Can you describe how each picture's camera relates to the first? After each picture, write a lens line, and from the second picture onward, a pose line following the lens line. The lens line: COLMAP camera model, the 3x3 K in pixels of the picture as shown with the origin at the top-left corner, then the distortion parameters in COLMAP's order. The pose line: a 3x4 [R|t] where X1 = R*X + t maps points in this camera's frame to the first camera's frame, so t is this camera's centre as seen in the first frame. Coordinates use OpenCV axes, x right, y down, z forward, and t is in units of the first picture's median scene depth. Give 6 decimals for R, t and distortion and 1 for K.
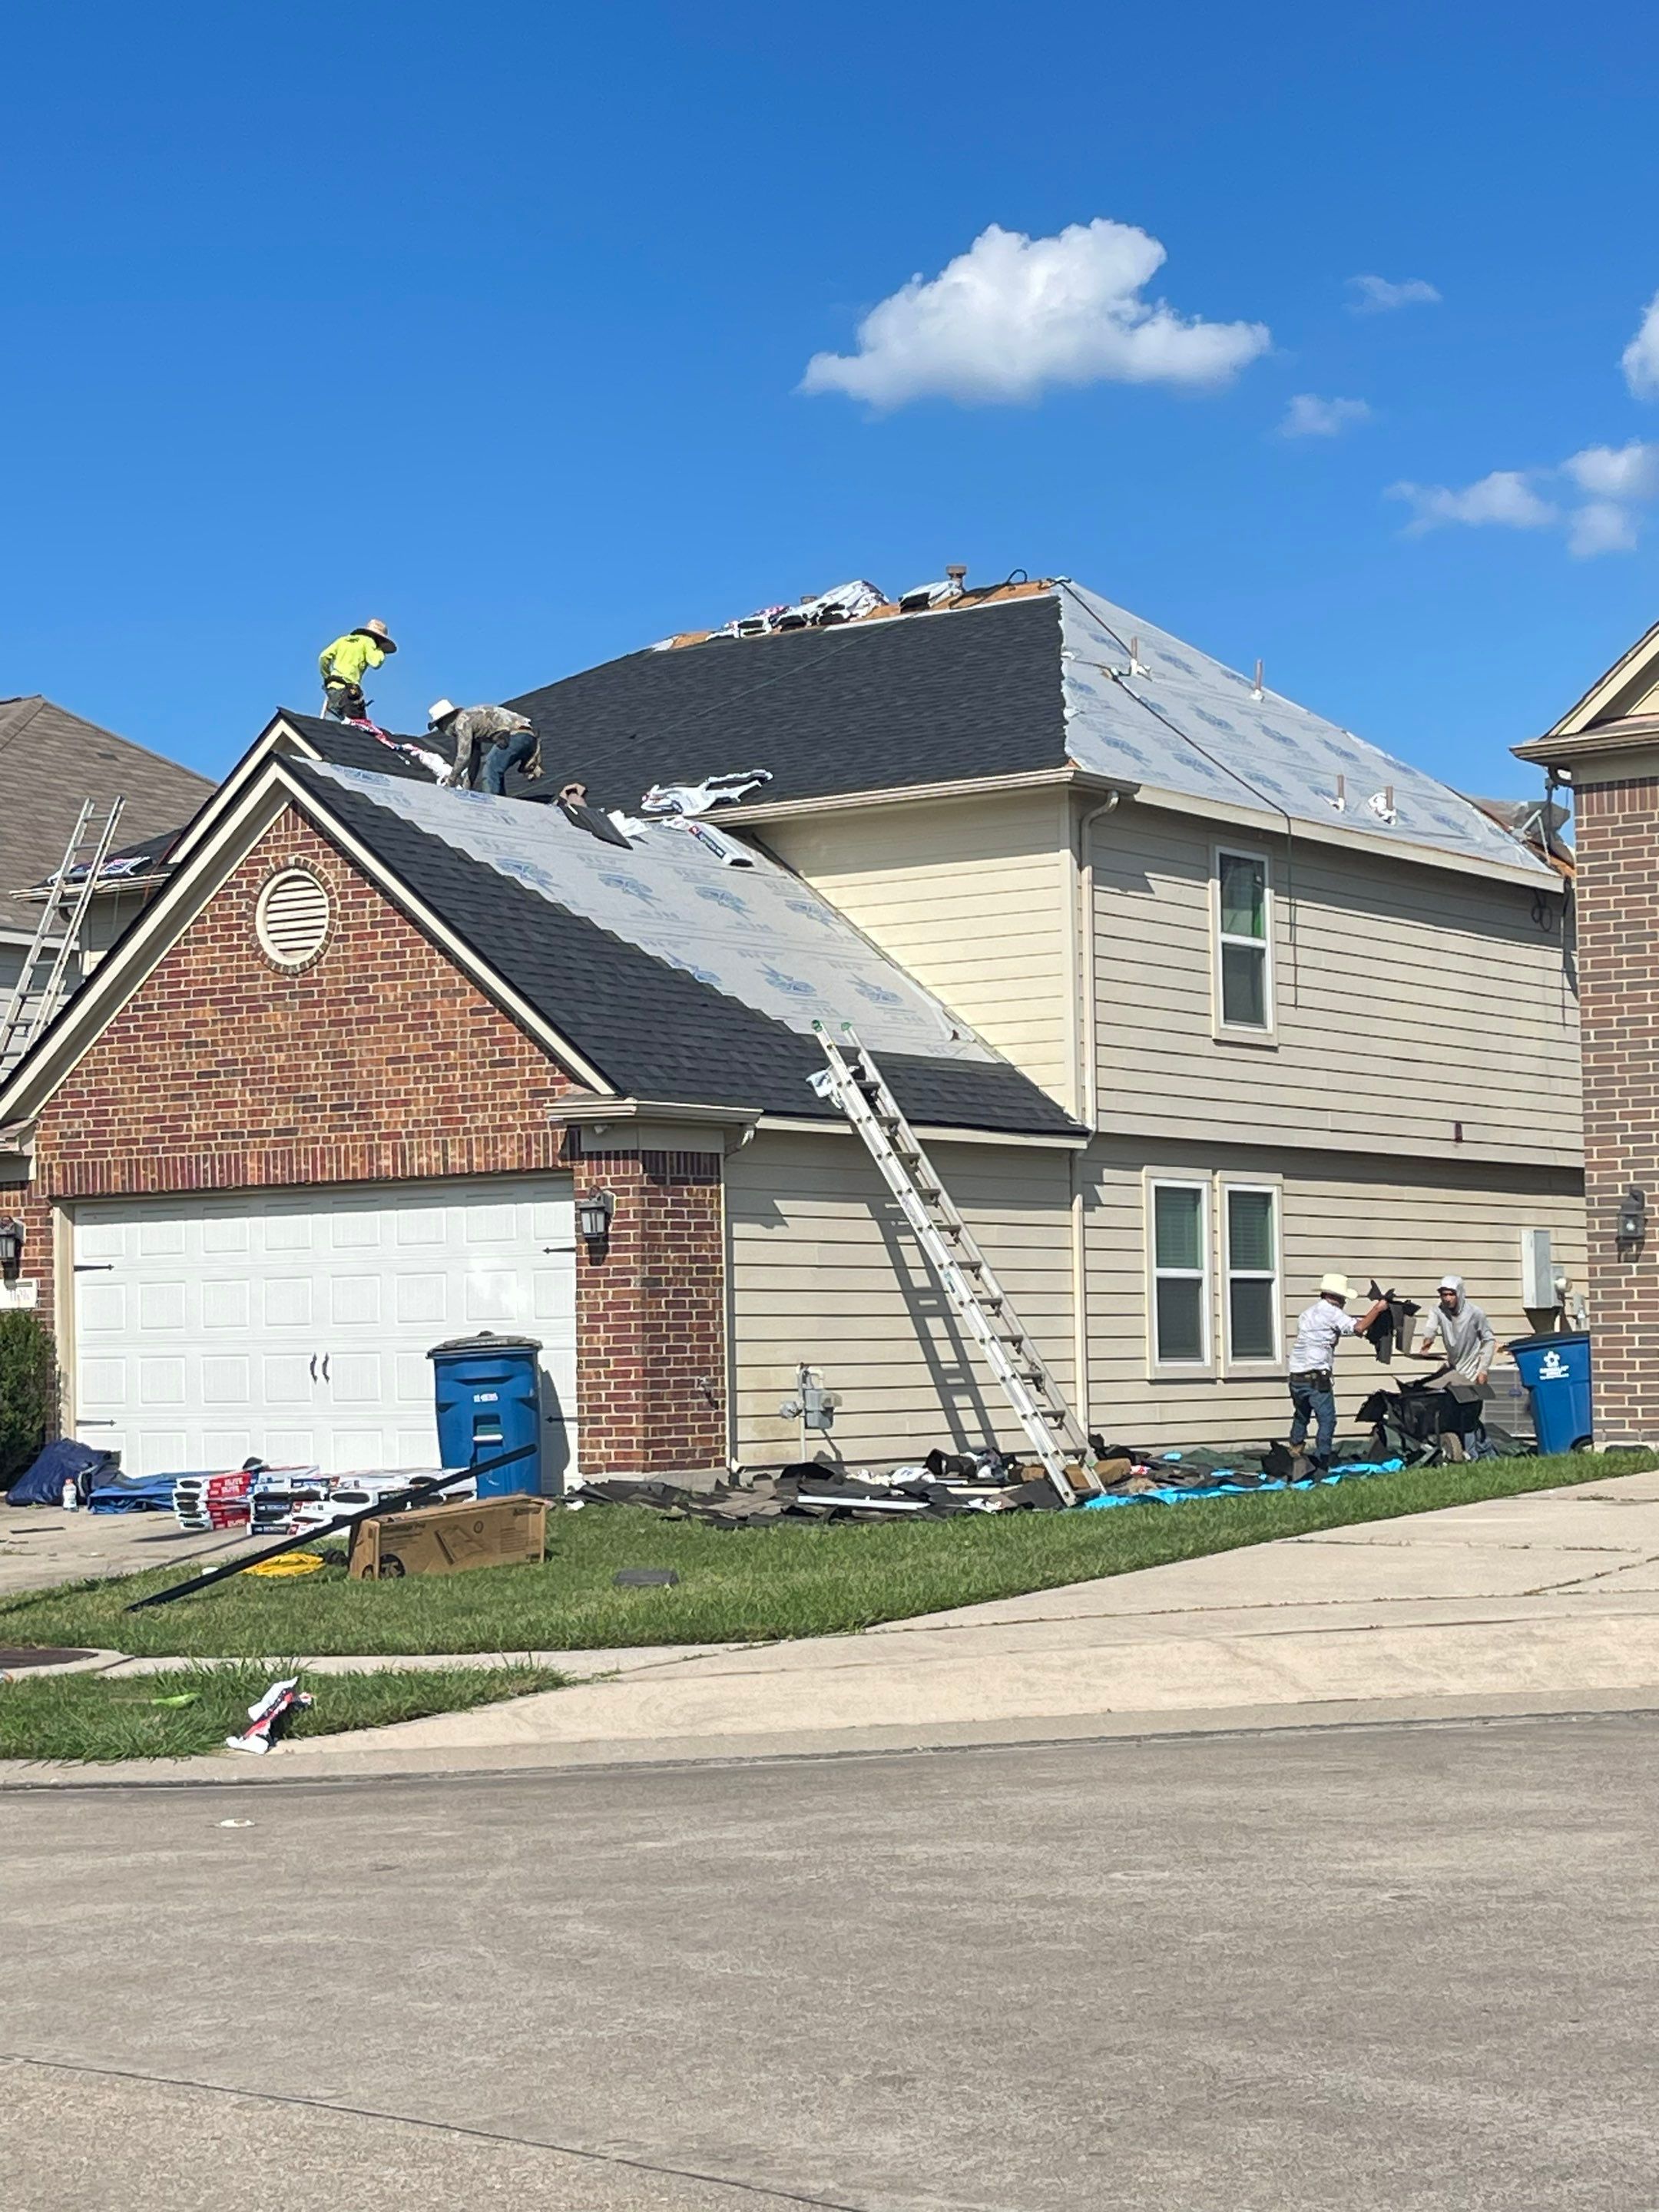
lens RADIAL K [[3958.0, 0, 840.2], [0, 3958.0, 1104.8], [0, 0, 1]] dist [0.174429, 0.000000]
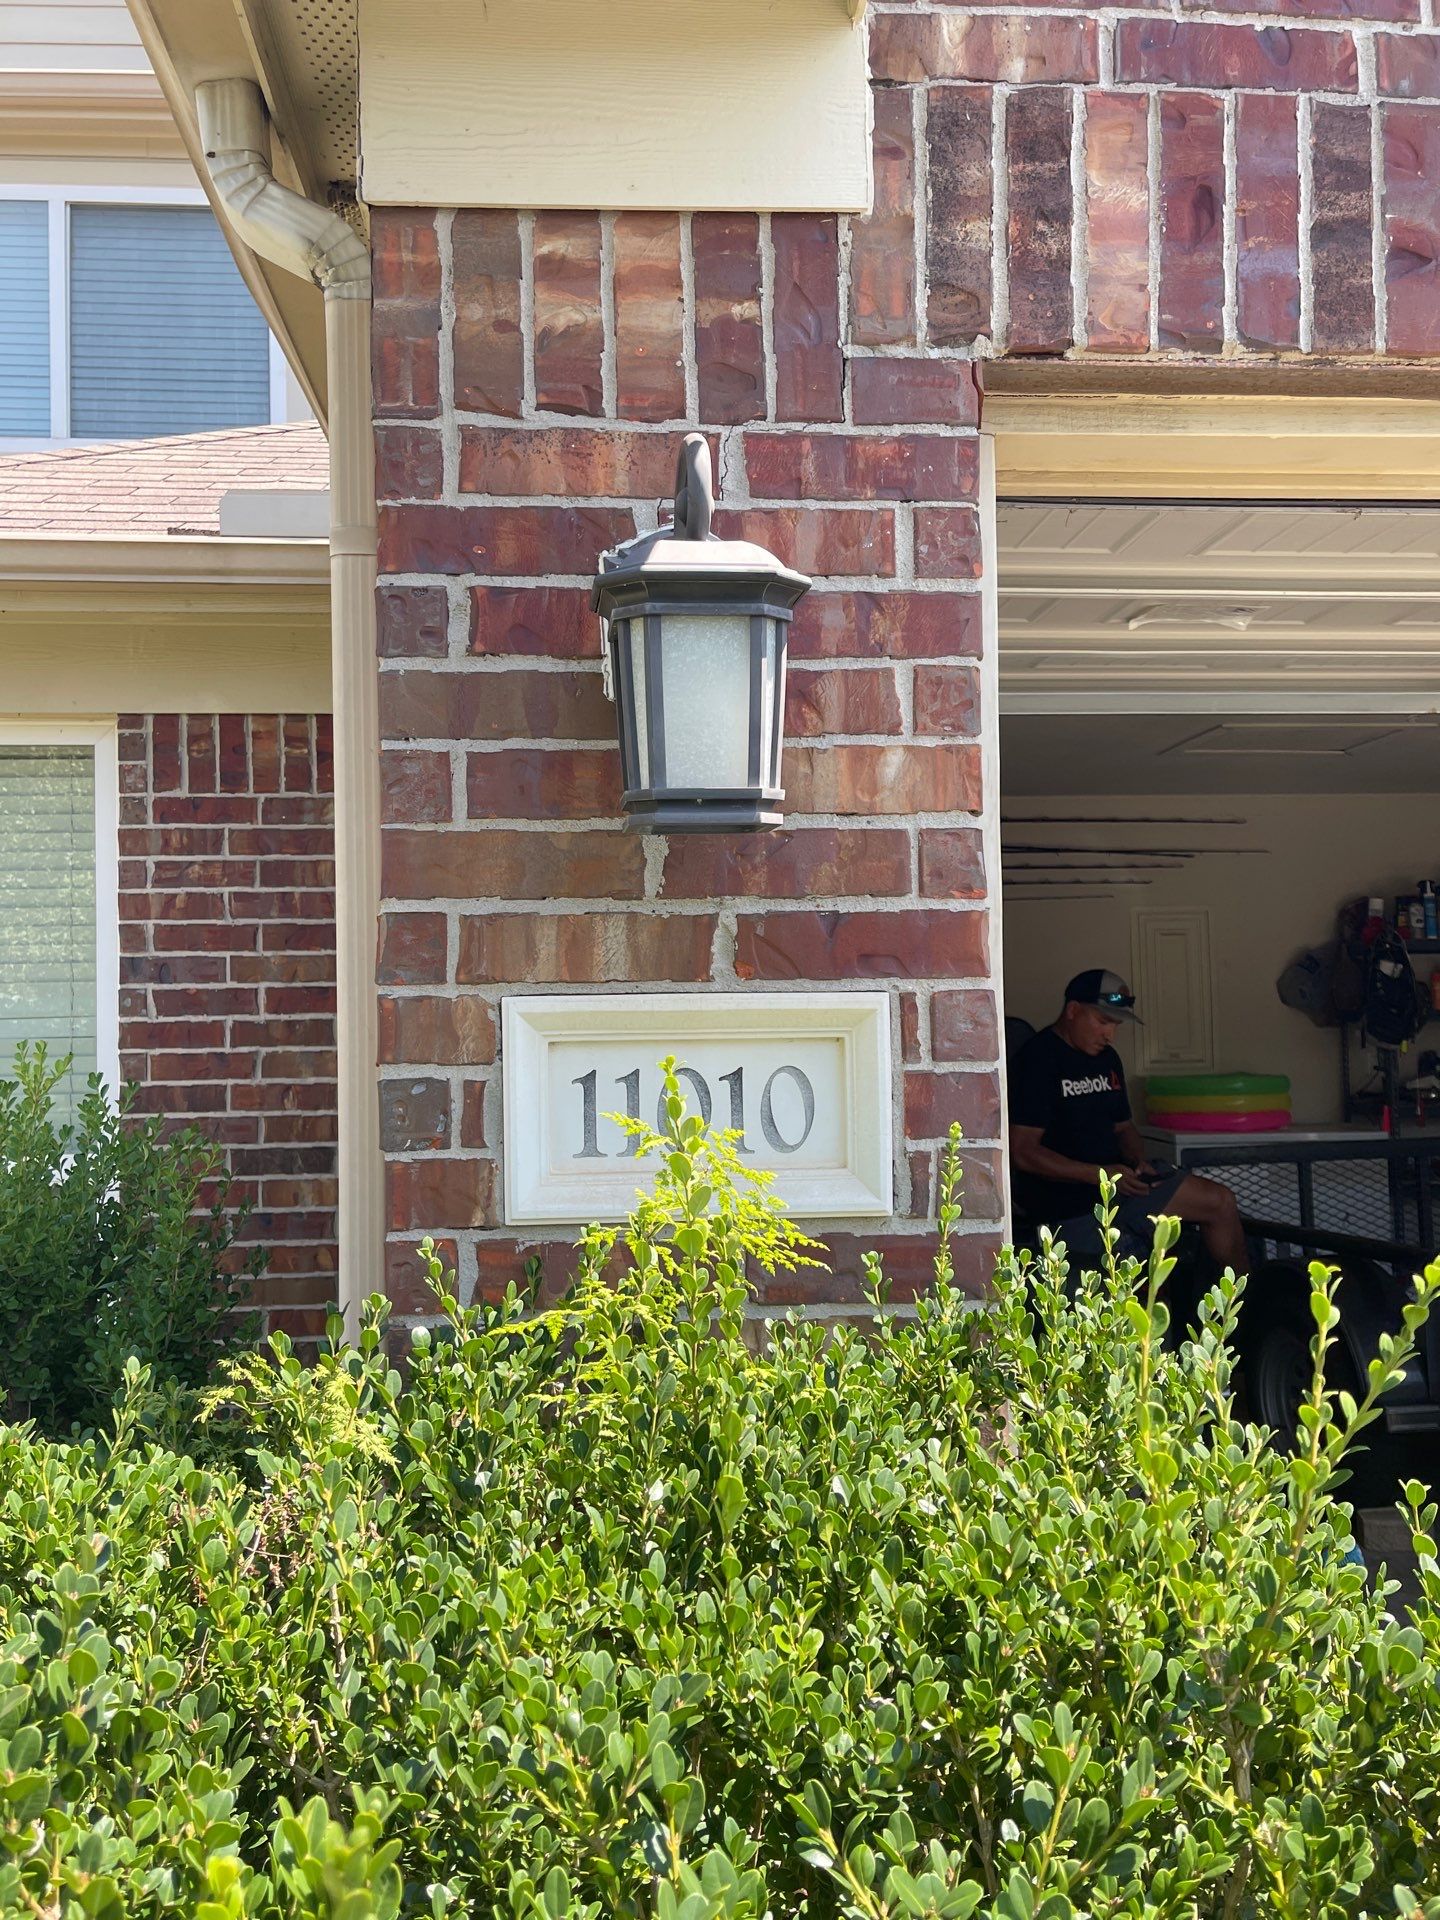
lens RADIAL K [[1656.1, 0, 720.0], [0, 1656.1, 964.1], [0, 0, 1]] dist [0.058190, -0.041514]
pose [[0.774027, 0.028882, 0.632493, -0.251815], [-0.037264, 0.999305, -0.000029, 0.045244], [-0.632055, -0.023547, 0.774566, 1.011957]]
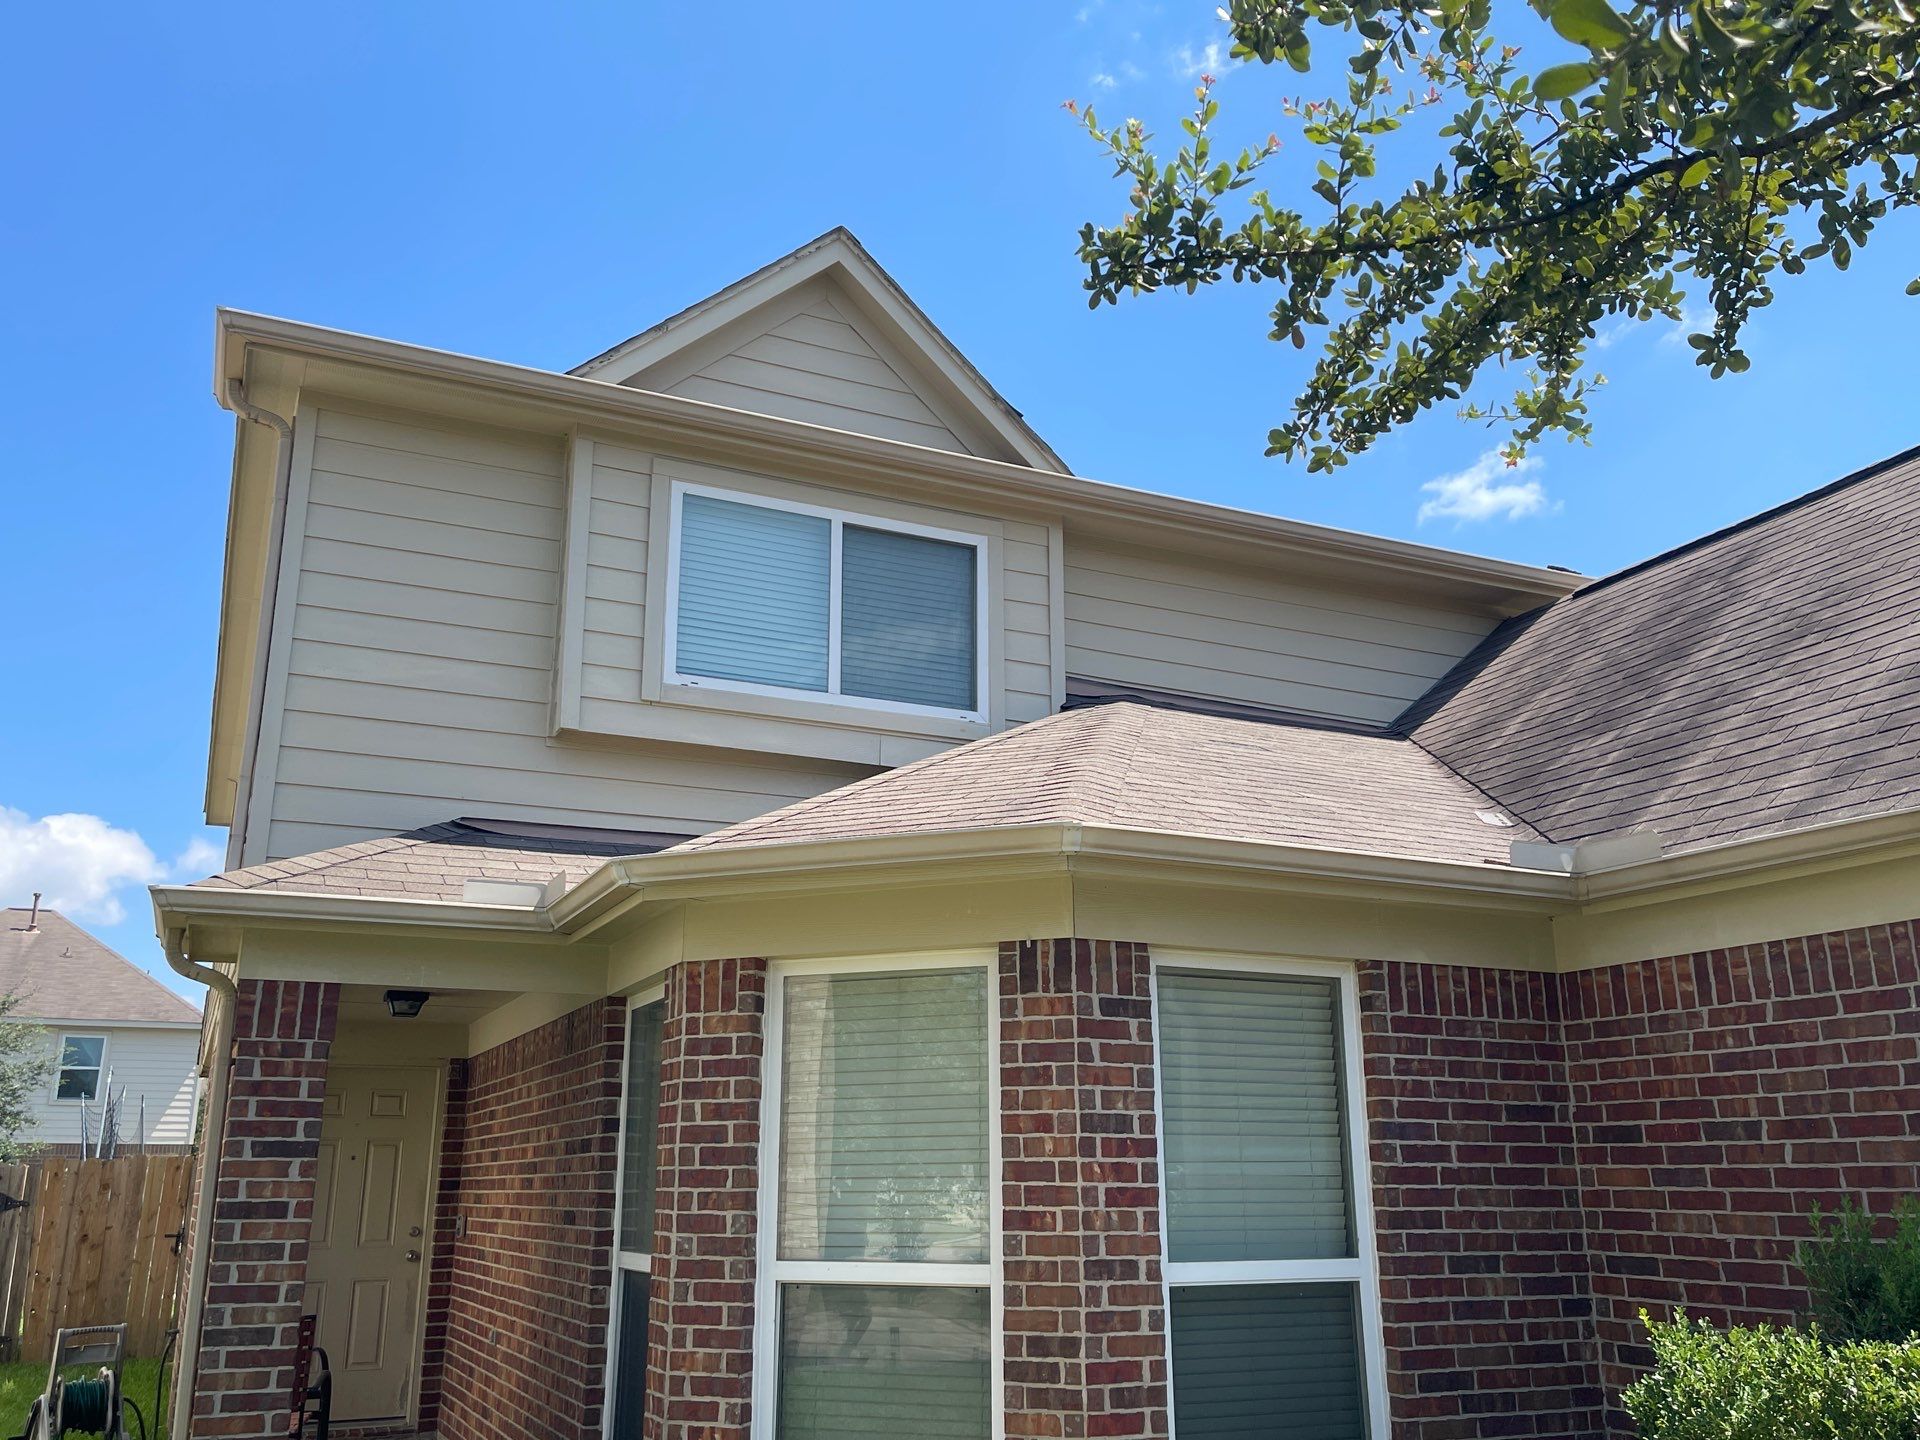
lens RADIAL K [[1656.1, 0, 959.6], [0, 1656.1, 722.2], [0, 0, 1]] dist [0.058190, -0.041514]
pose [[0.516693, 0.245245, 0.820295, -0.418041], [-0.061781, 0.966279, -0.249975, 0.053832], [-0.853939, 0.078481, 0.514422, 1.084774]]
